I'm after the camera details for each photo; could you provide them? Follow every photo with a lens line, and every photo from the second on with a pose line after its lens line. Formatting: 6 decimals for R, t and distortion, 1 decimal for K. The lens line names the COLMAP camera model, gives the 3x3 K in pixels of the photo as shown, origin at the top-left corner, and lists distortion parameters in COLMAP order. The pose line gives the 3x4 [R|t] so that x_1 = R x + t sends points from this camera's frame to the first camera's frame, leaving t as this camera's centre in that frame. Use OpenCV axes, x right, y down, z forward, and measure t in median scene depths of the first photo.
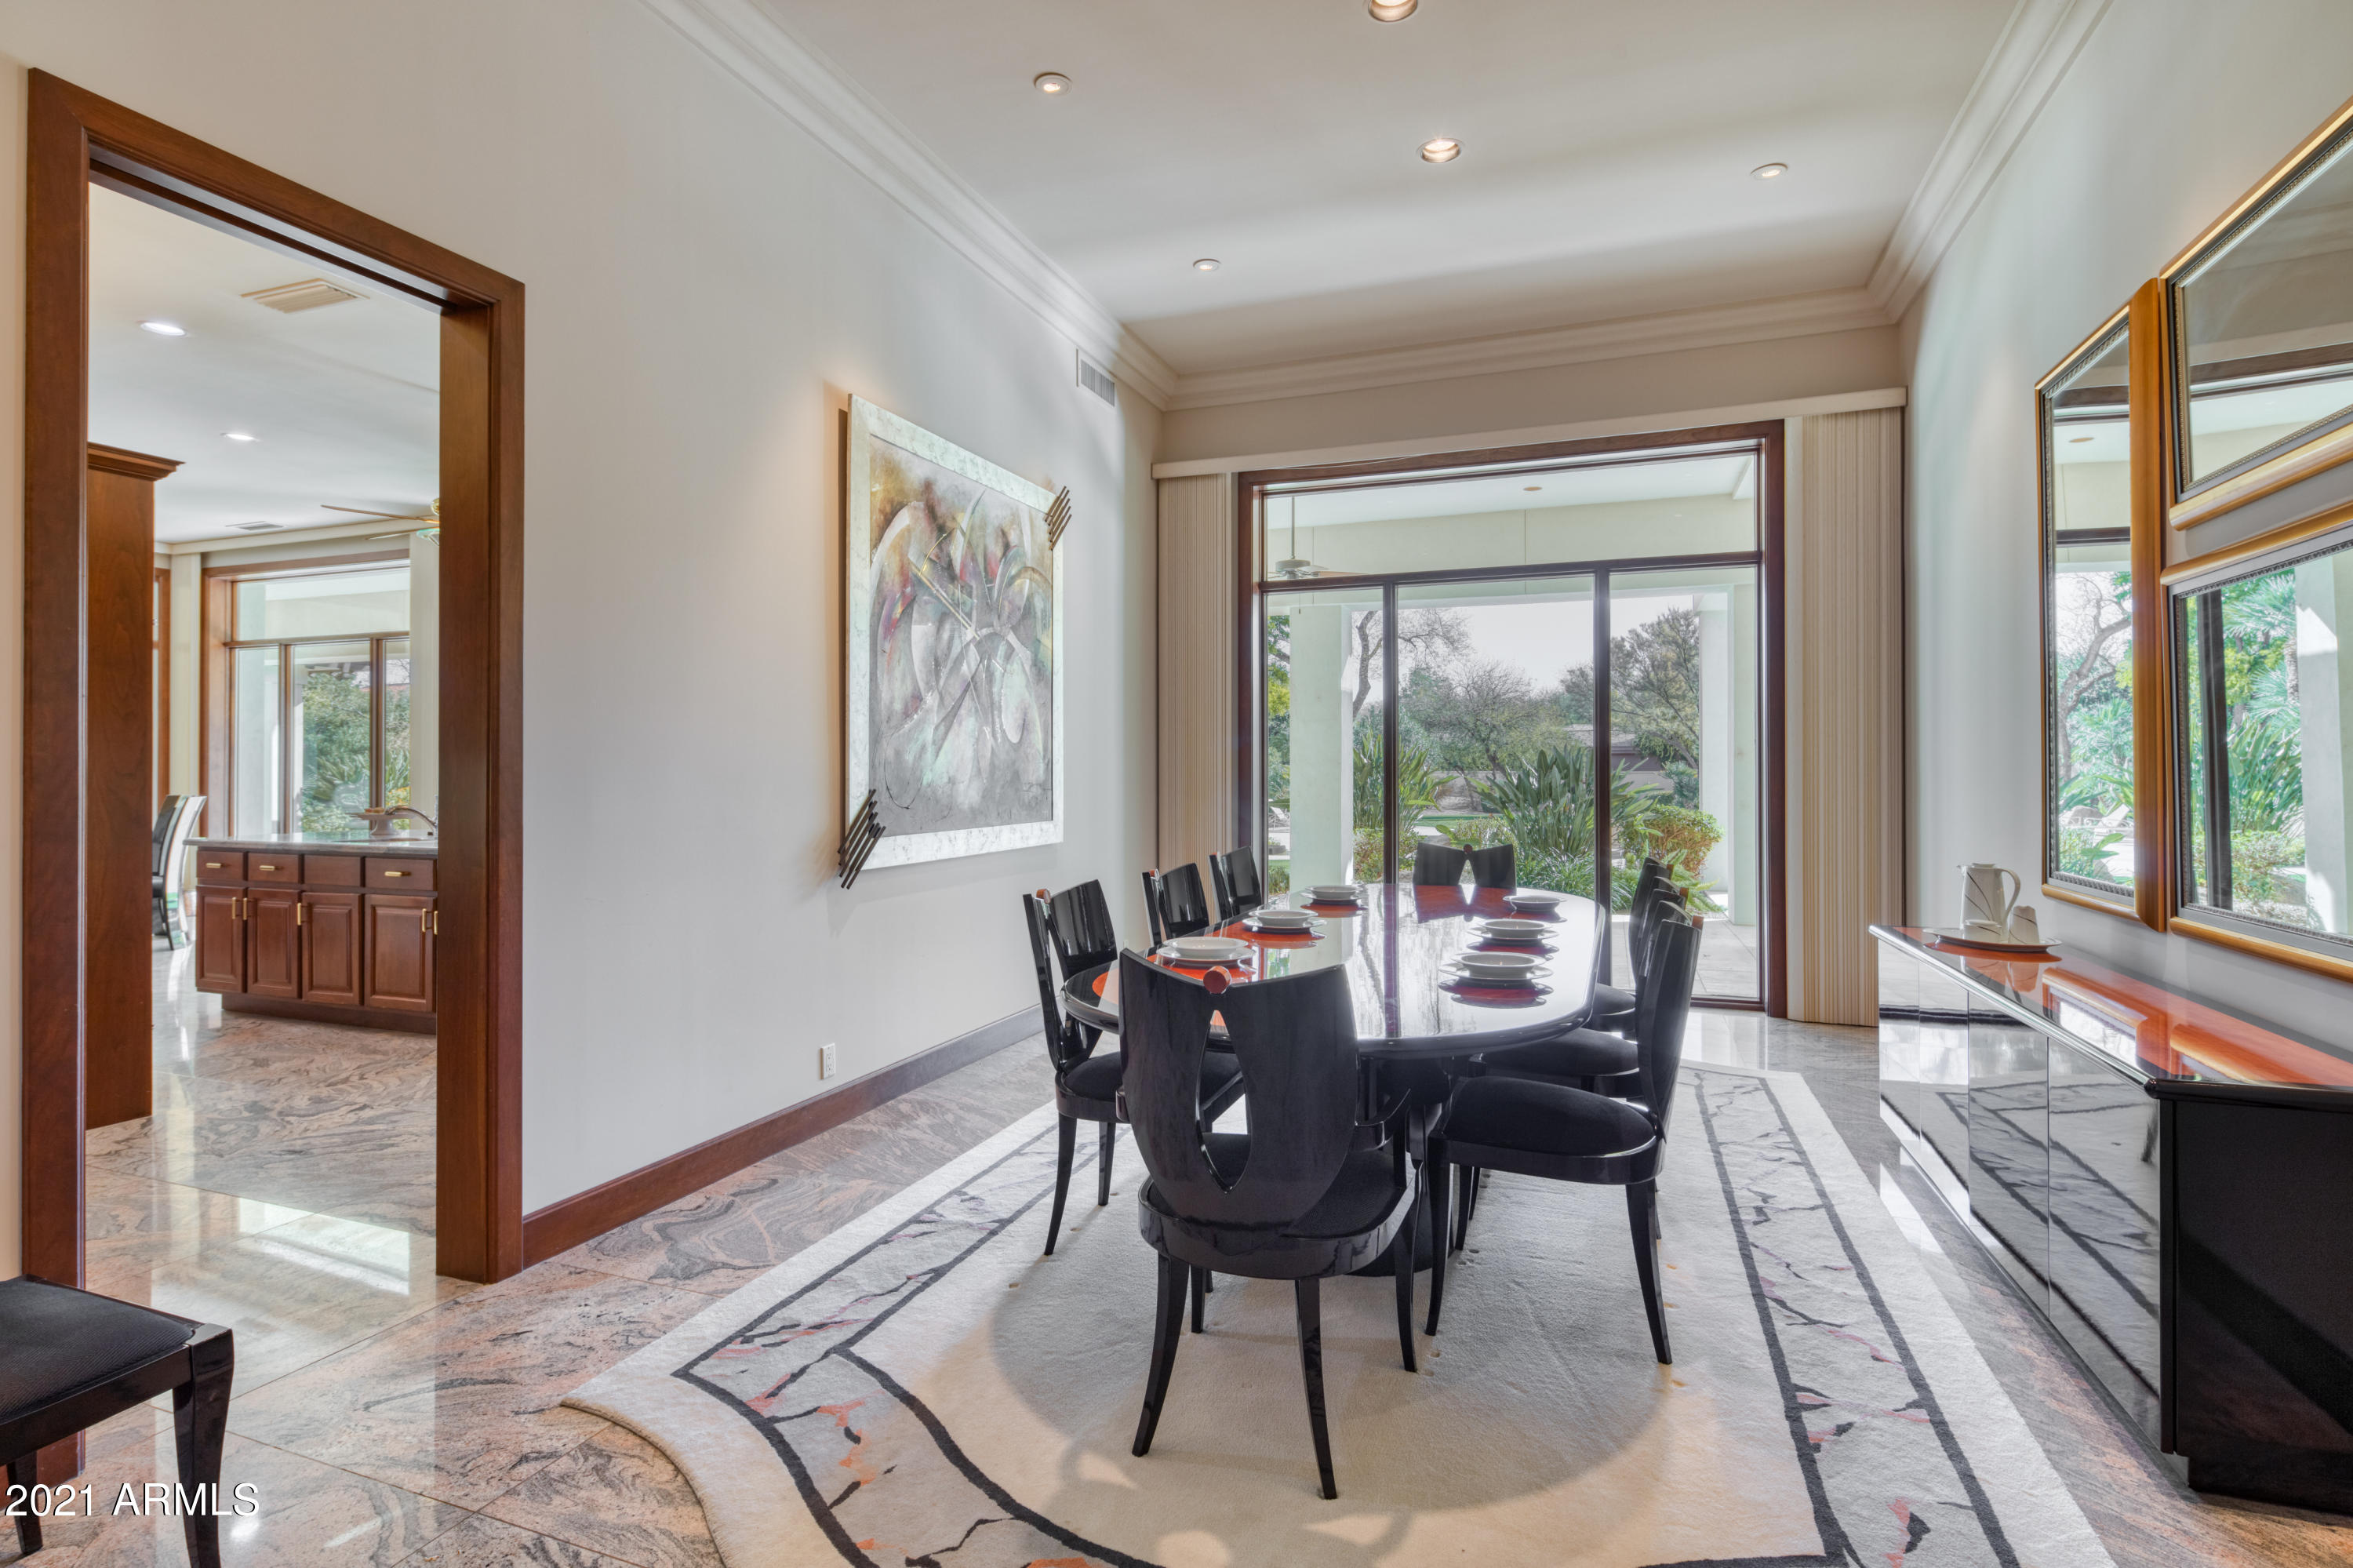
lens RADIAL K [[1141.2, 0, 1175.9], [0, 1141.2, 750.0], [0, 0, 1]] dist [-0.000439, 0.000149]
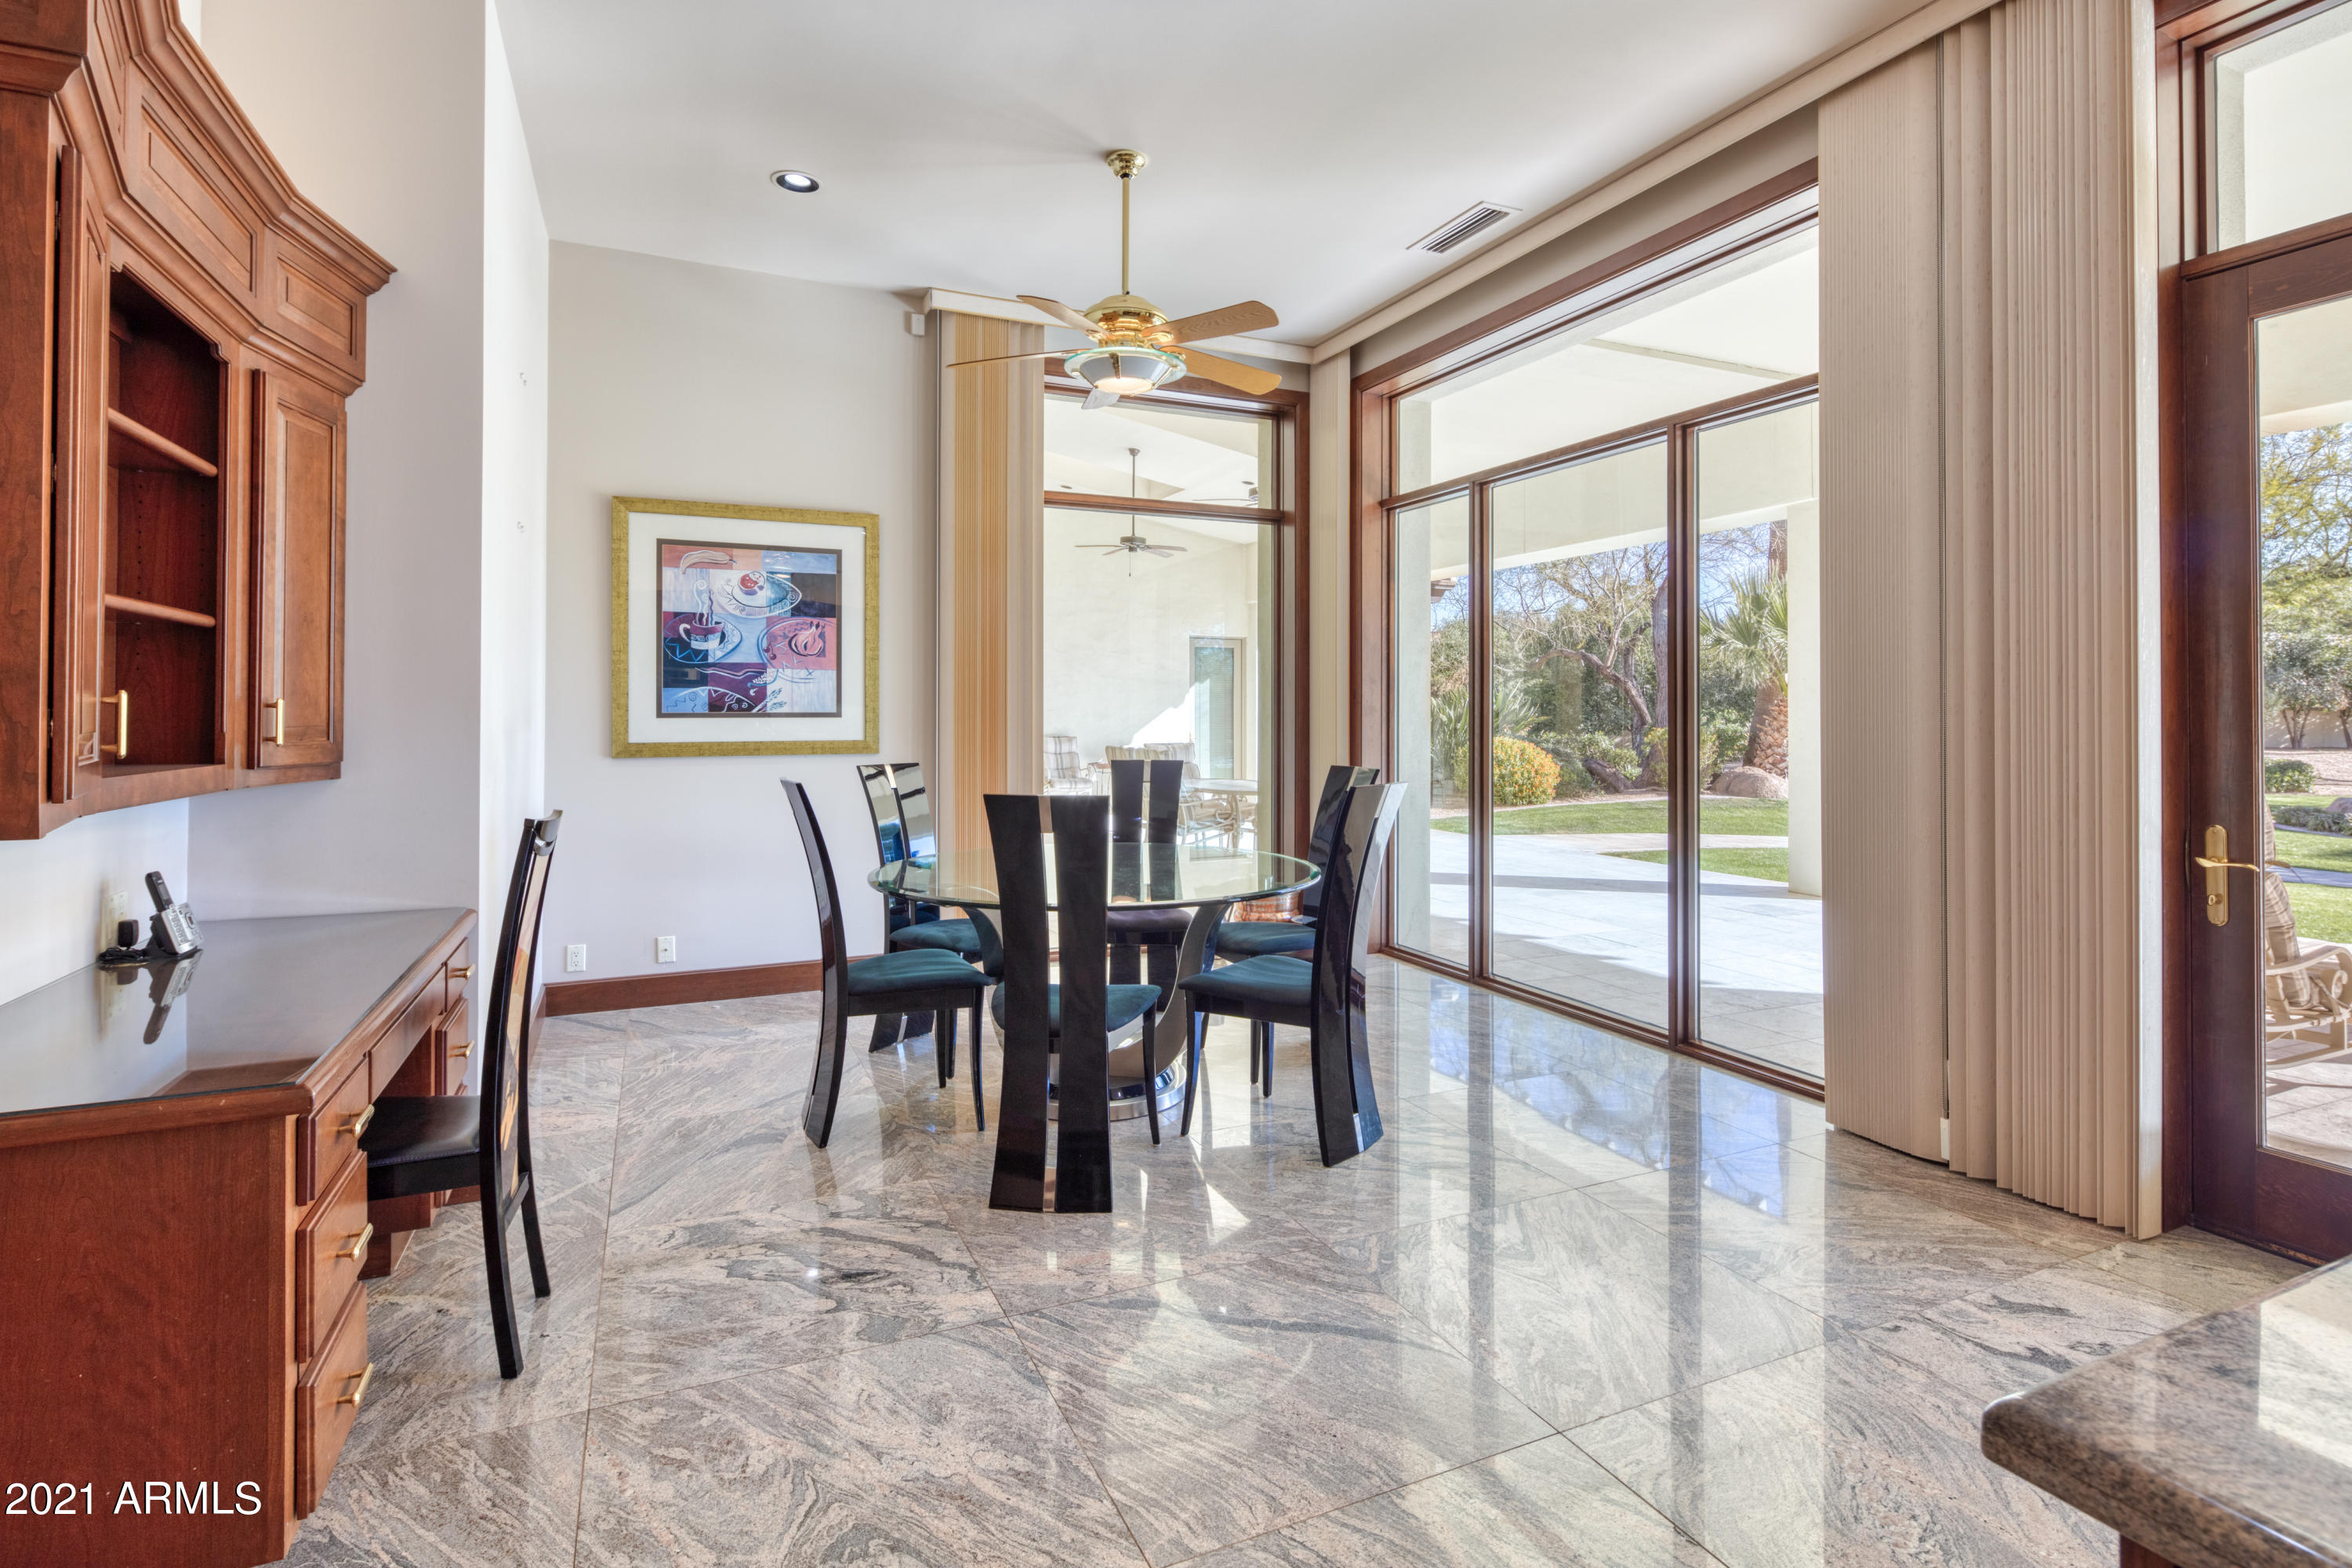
lens RADIAL K [[1140.6, 0, 1175.4], [0, 1140.6, 750.0], [0, 0, 1]] dist [-0.000439, 0.000149]
pose [[0.706633, 0.030034, -0.706943, -0.736033], [0.002828, 0.998971, 0.045268, 0.011493], [0.707575, -0.033987, 0.705820, 0.758977]]
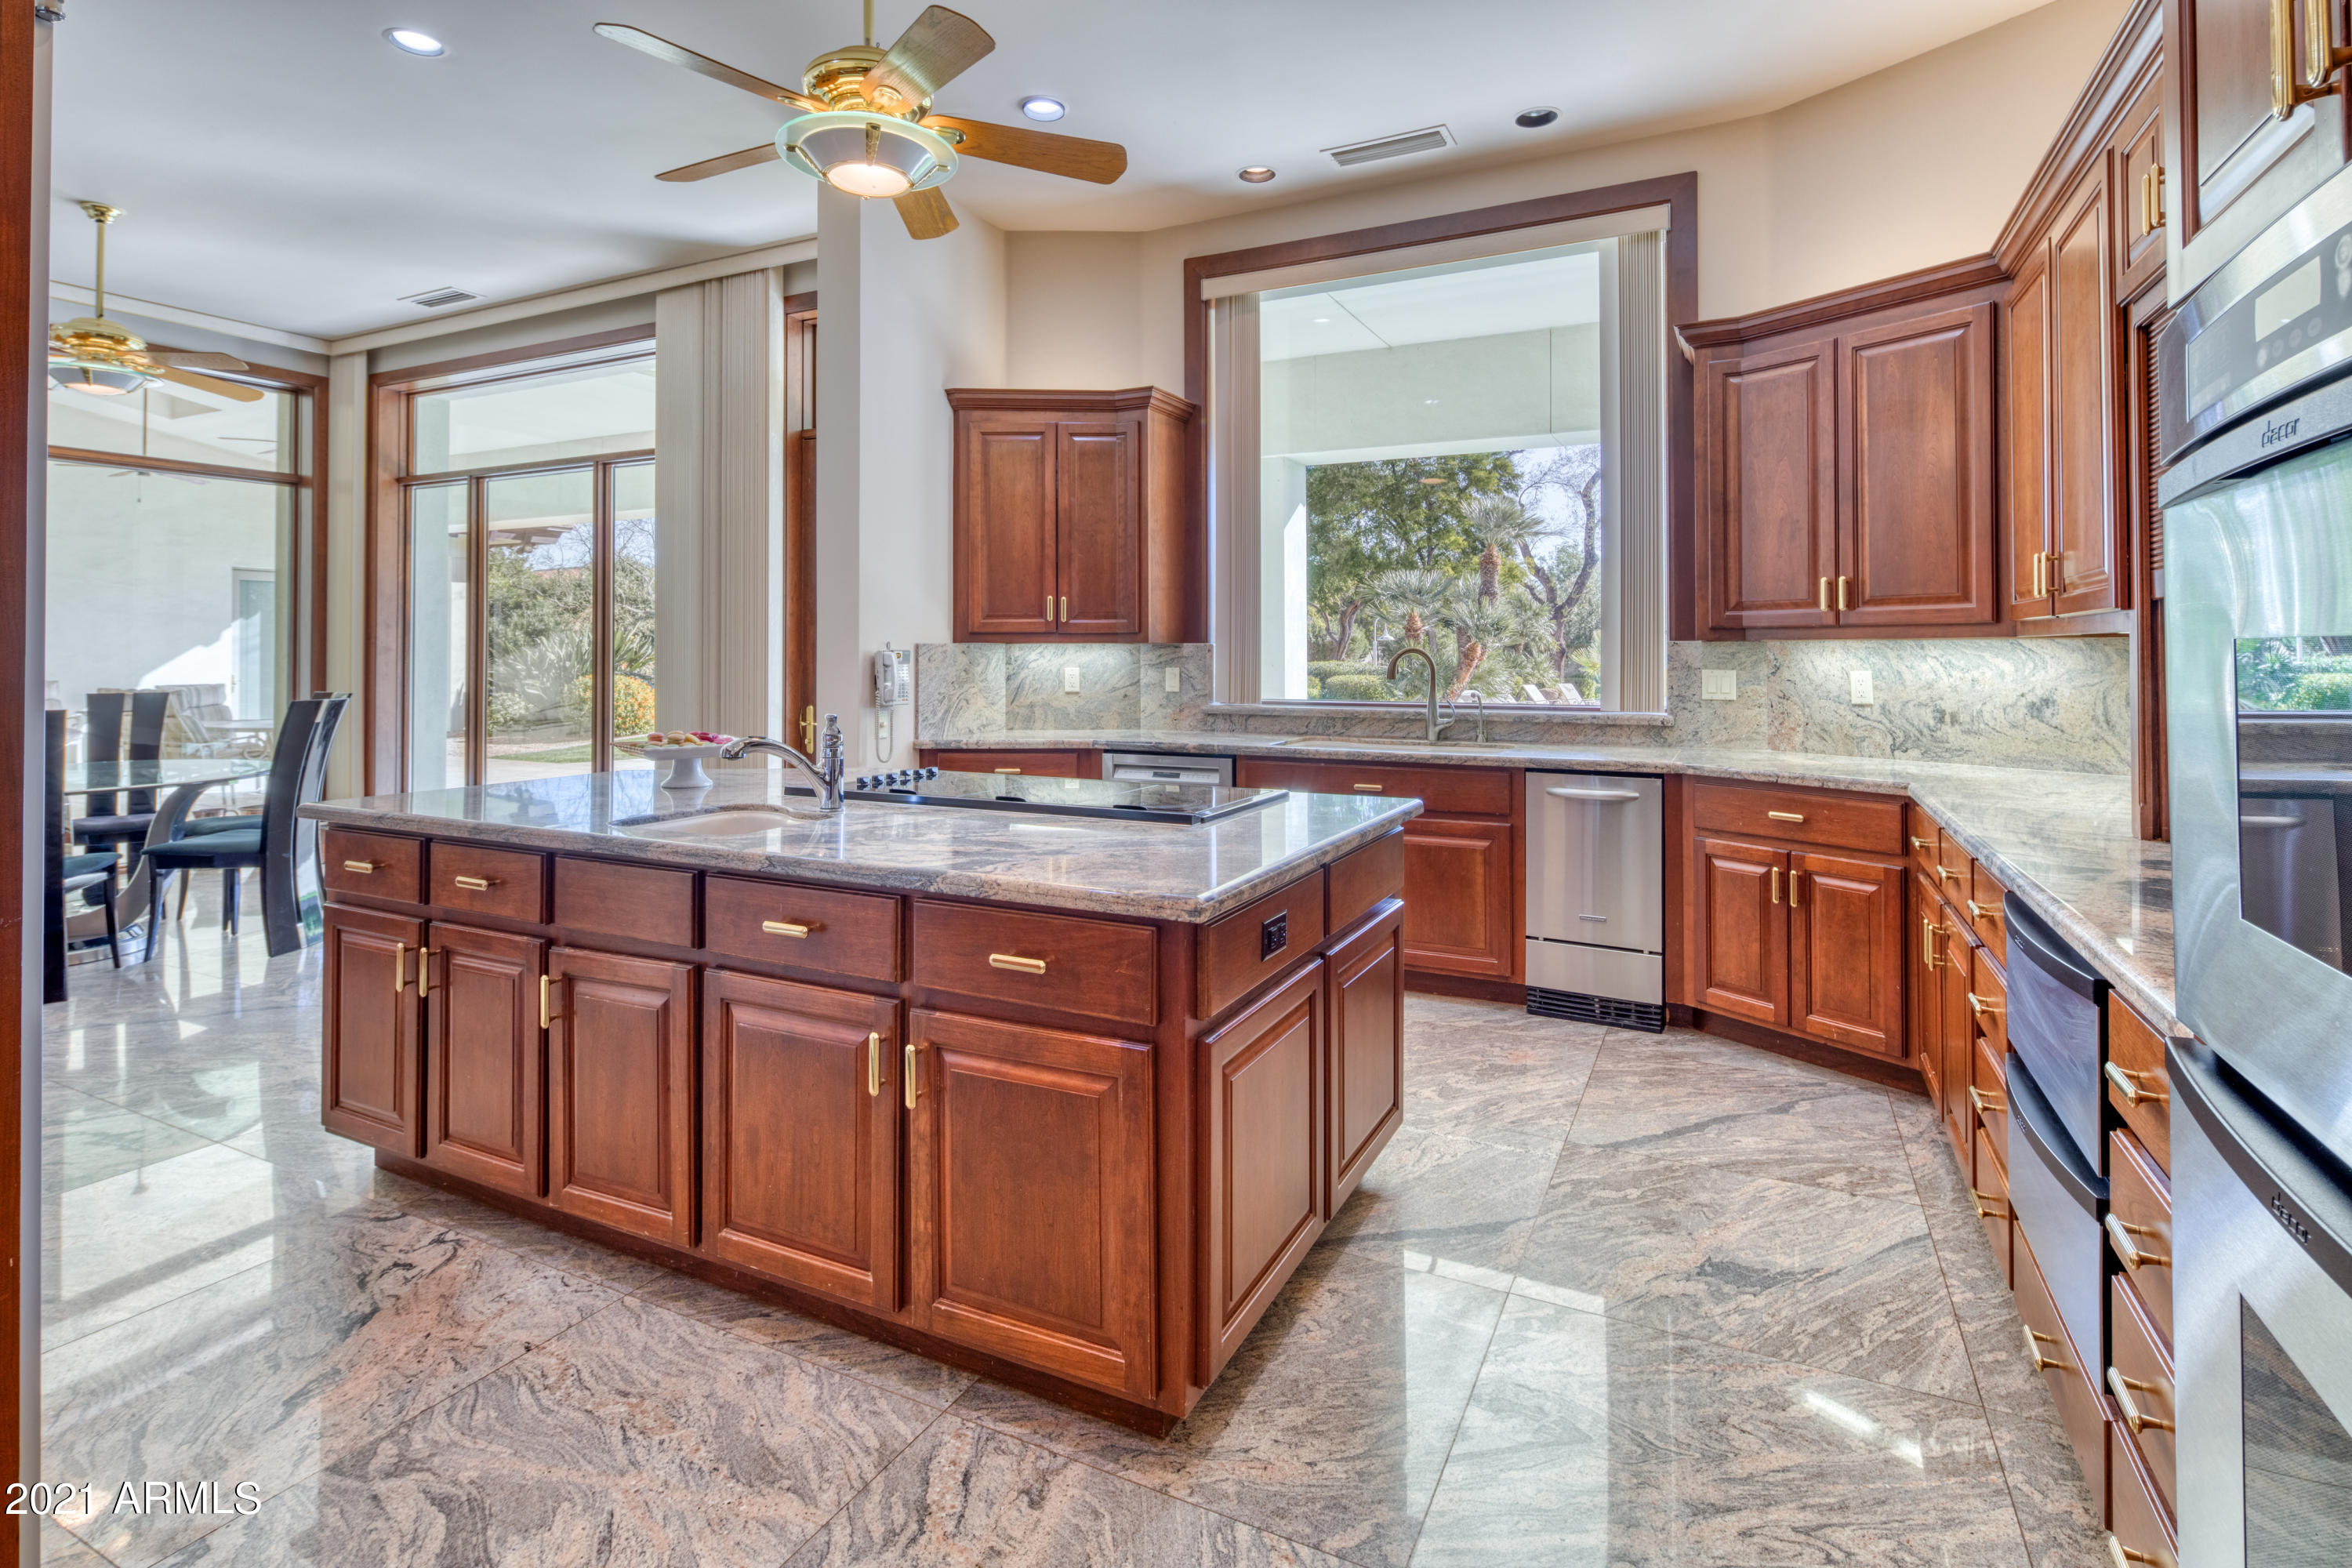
lens RADIAL K [[1143.0, 0, 1185.3], [0, 1143.0, 638.9], [0, 0, 1]] dist [-0.000527, -0.000211]
pose [[0.995340, 0.003473, -0.096363, -0.403967], [-0.003380, 0.999994, 0.001127, 0.007957], [0.096366, -0.000796, 0.995346, 0.494921]]
